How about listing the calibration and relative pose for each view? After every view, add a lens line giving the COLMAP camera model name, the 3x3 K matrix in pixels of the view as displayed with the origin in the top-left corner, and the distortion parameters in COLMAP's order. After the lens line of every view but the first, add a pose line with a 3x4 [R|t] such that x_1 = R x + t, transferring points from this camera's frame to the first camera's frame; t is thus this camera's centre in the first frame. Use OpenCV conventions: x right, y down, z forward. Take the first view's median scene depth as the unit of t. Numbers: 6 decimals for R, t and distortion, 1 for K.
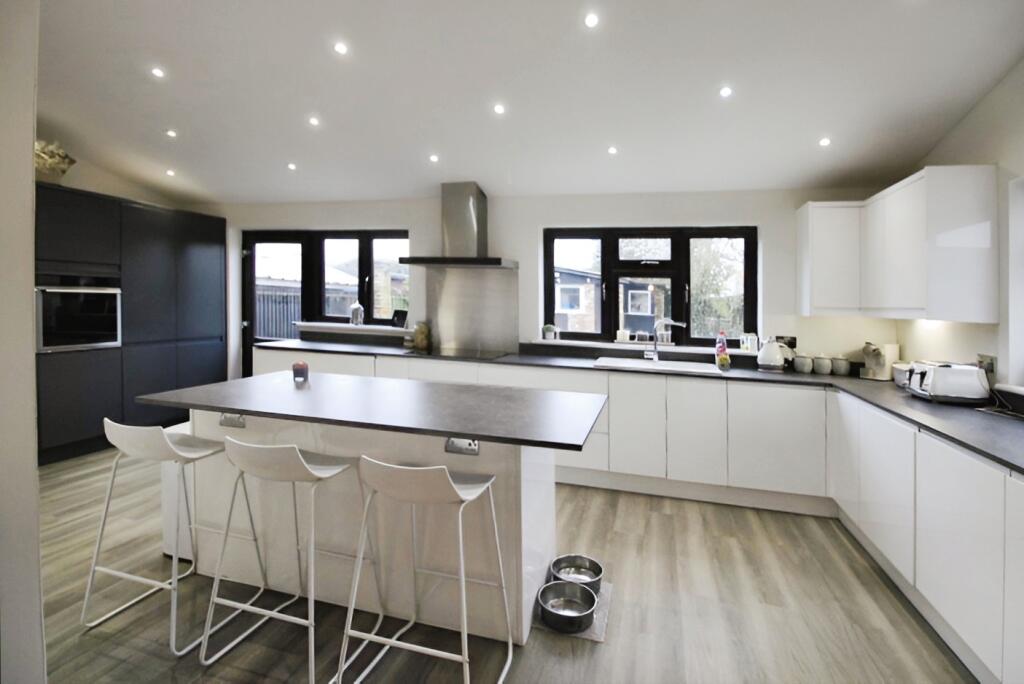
lens RADIAL K [[486.4, 0, 530.4], [0, 486.4, 302.7], [0, 0, 1]] dist [-0.000161, -0.012170]
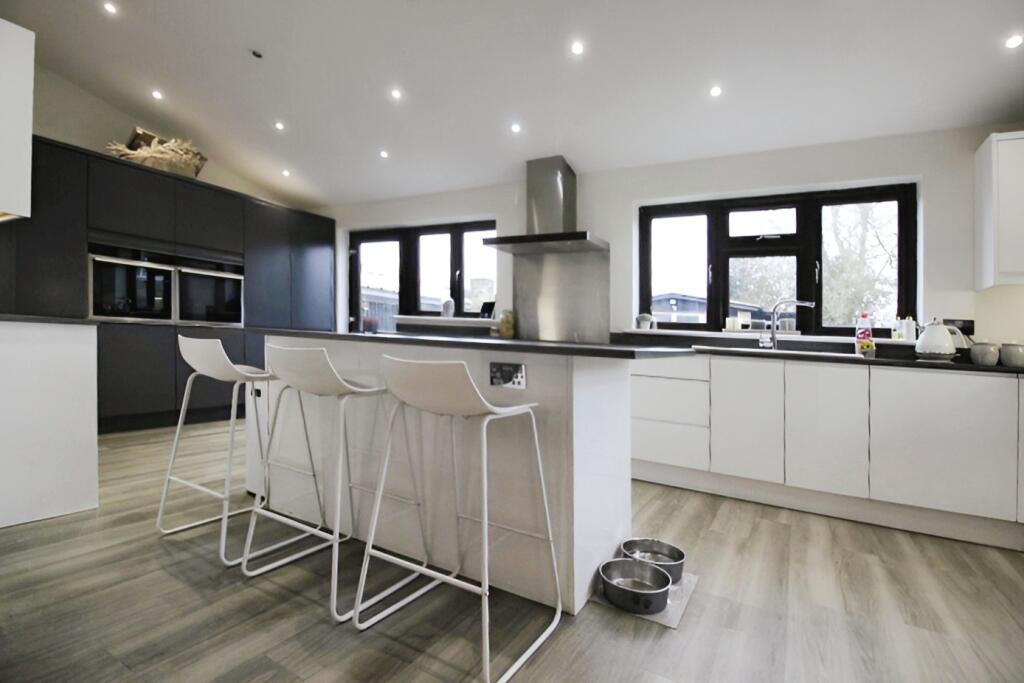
lens RADIAL K [[490.5, 0, 512.0], [0, 490.5, 341.5], [0, 0, 1]] dist [-0.002664, -0.011788]
pose [[0.963634, 0.007544, -0.267119, 0.050659], [-0.007653, 0.999971, 0.000635, 0.112190], [0.267116, 0.001432, 0.963663, 0.072176]]
